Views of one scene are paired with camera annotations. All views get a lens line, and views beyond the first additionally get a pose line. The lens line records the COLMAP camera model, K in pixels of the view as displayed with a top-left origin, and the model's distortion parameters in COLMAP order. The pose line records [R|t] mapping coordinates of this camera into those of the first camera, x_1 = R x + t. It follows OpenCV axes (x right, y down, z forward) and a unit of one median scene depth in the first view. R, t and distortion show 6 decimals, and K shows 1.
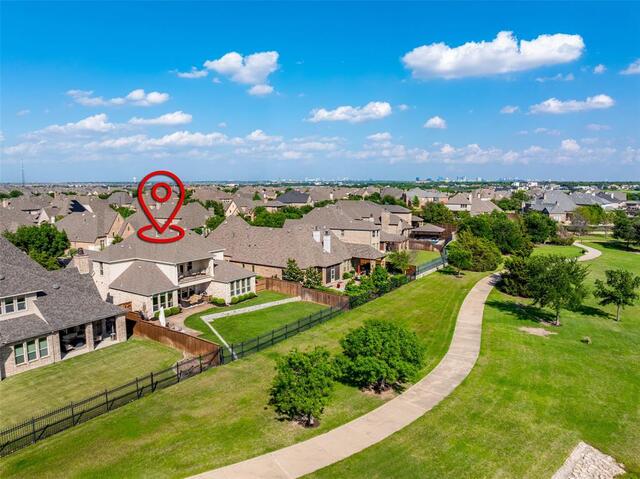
lens RADIAL K [[452.6, 0, 320.0], [0, 452.6, 239.5], [0, 0, 1]] dist [-0.004242, -0.001741]
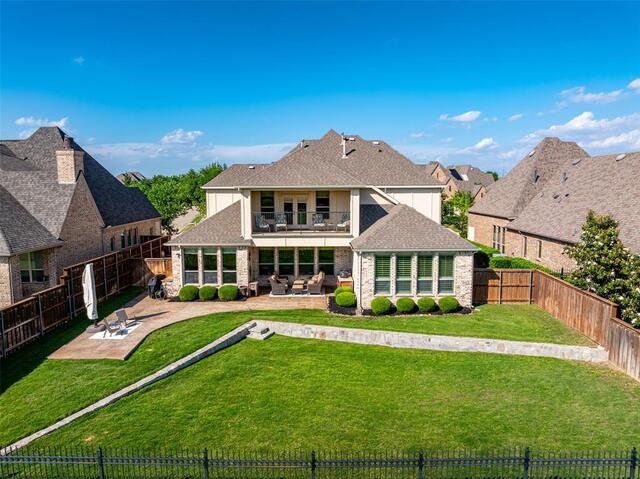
lens RADIAL K [[452.6, 0, 320.0], [0, 452.6, 239.5], [0, 0, 1]] dist [-0.004242, -0.001741]
pose [[0.566709, 0.097773, -0.818096, 0.078902], [-0.095103, 0.994060, 0.052923, 0.061354], [0.818411, 0.047812, 0.572641, 0.700688]]
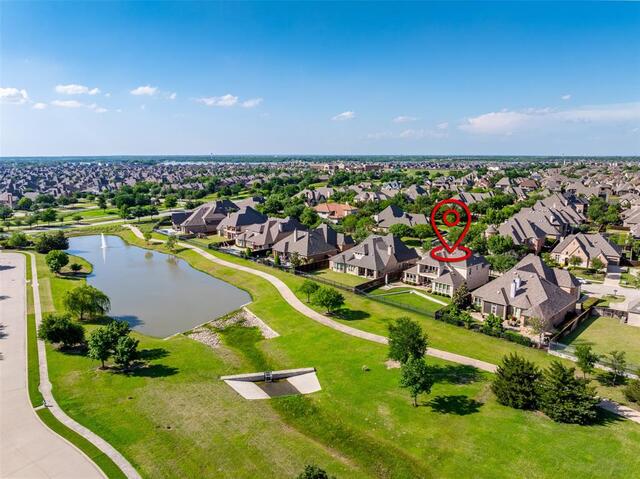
lens RADIAL K [[452.6, 0, 320.0], [0, 452.6, 239.5], [0, 0, 1]] dist [-0.004242, -0.001741]
pose [[-0.204119, 0.195164, -0.959295, 1.564067], [-0.102115, 0.970336, 0.219138, -0.413973], [0.973606, 0.142688, -0.178135, 0.792678]]
